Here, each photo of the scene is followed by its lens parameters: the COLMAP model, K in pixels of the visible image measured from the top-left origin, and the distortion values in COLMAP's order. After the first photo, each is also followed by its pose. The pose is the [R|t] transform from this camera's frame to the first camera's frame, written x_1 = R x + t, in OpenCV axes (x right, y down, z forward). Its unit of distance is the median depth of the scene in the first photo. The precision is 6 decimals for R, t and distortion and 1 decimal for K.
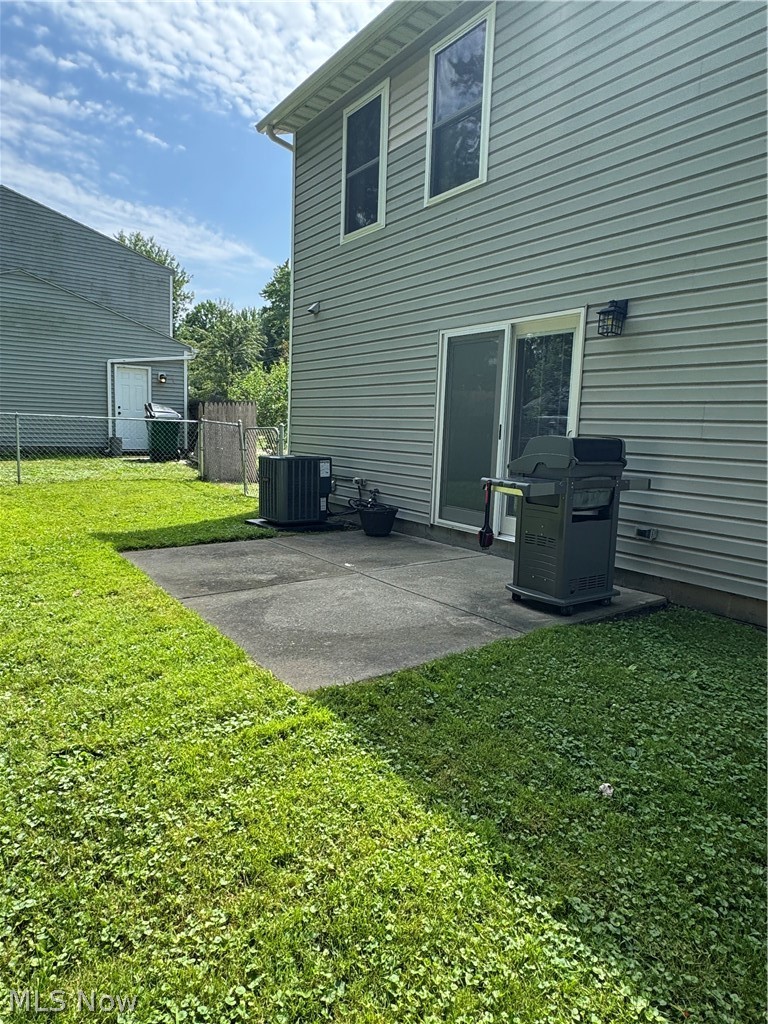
lens RADIAL K [[630.1, 0, 386.5], [0, 630.1, 517.5], [0, 0, 1]] dist [-0.022903, -0.003406]
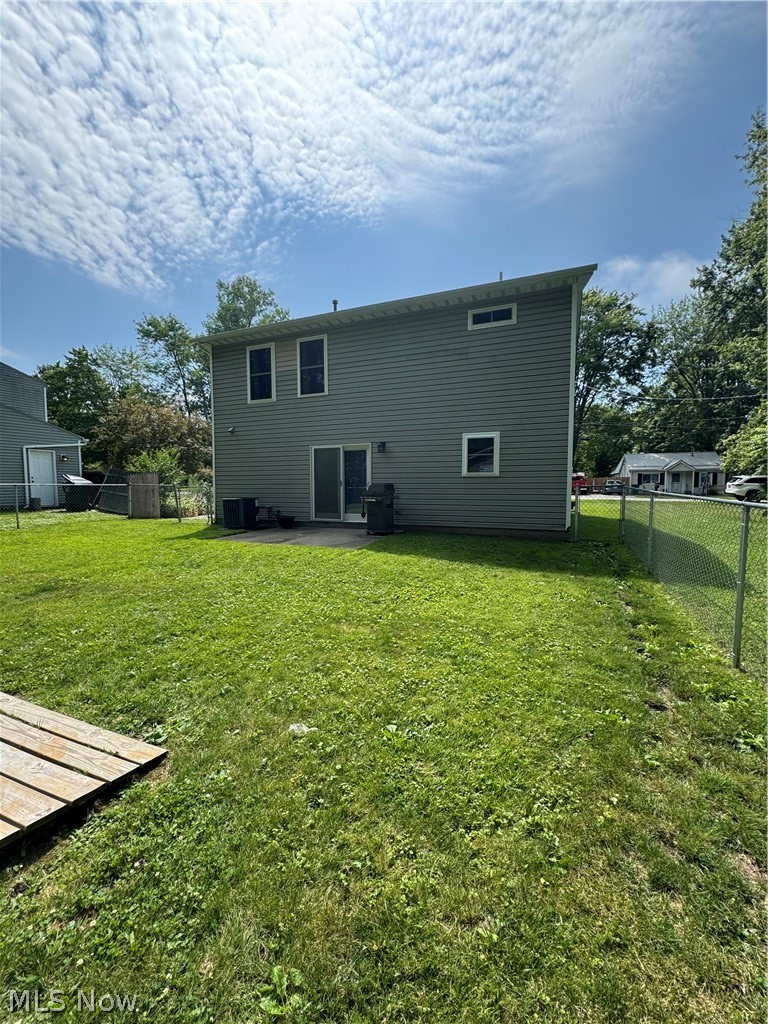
lens RADIAL K [[412.7, 0, 383.4], [0, 412.7, 513.5], [0, 0, 1]] dist [-0.001506, -0.000240]
pose [[0.856700, -0.071183, 0.510880, -0.453731], [0.105159, 0.993734, -0.037881, 0.064074], [-0.504982, 0.086177, 0.858817, -0.493448]]
